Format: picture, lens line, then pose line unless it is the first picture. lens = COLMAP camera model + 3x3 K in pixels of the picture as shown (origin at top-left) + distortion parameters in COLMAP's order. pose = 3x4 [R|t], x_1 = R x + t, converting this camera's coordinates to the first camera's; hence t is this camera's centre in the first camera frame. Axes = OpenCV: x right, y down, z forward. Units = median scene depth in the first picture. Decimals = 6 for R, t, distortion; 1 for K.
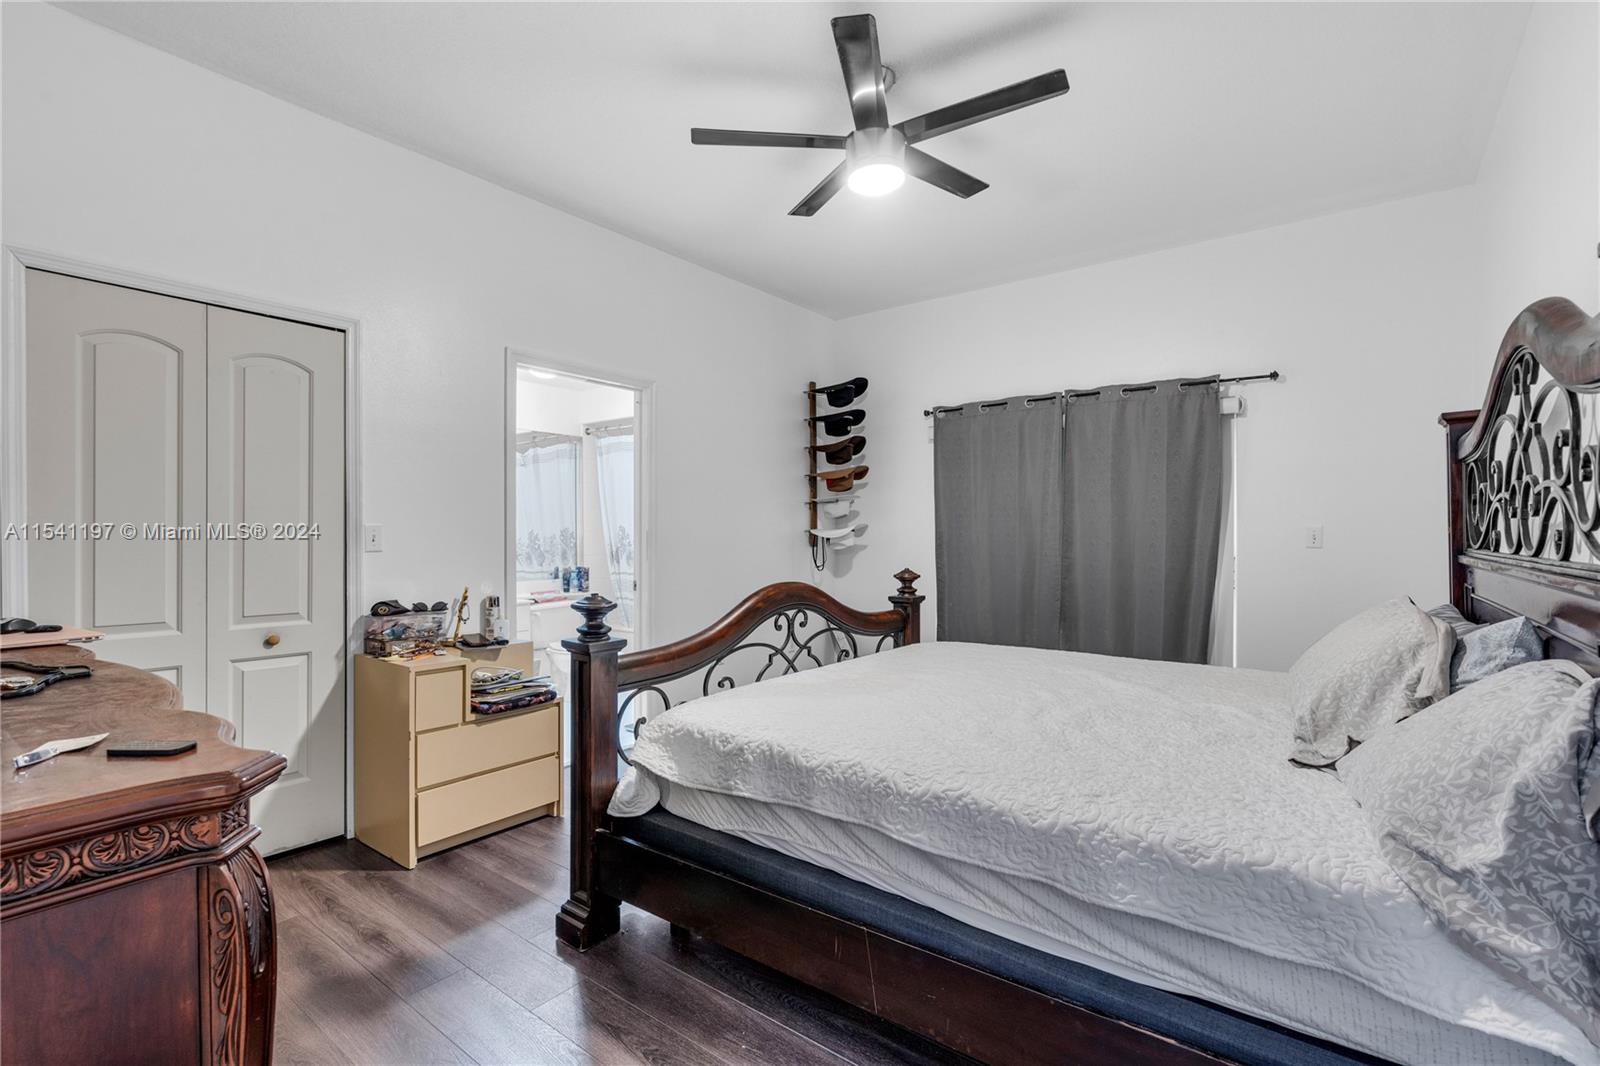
lens RADIAL K [[755.1, 0, 790.8], [0, 755.1, 534.5], [0, 0, 1]] dist [-0.014381, -0.000052]
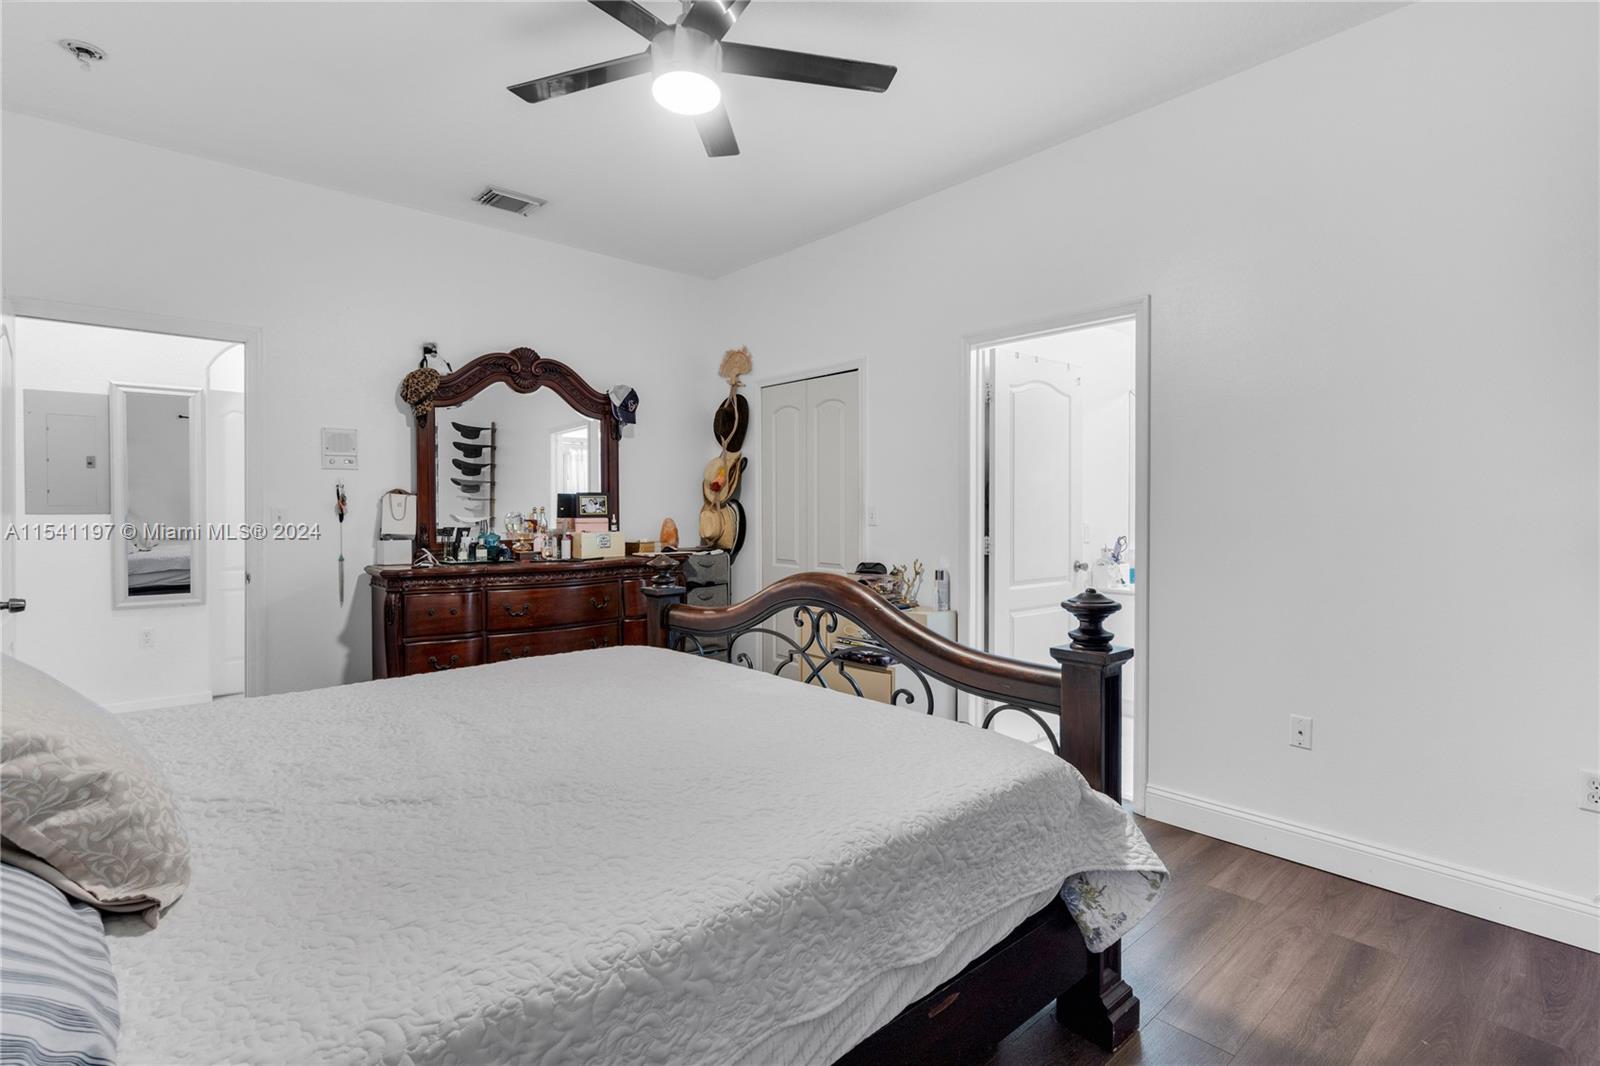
lens RADIAL K [[755.1, 0, 793.3], [0, 755.1, 523.4], [0, 0, 1]] dist [-0.014381, -0.000052]
pose [[-0.178138, 0.018349, -0.983834, 0.609550], [-0.012902, 0.999697, 0.020981, -0.003904], [0.983921, 0.016431, -0.177847, 0.854343]]
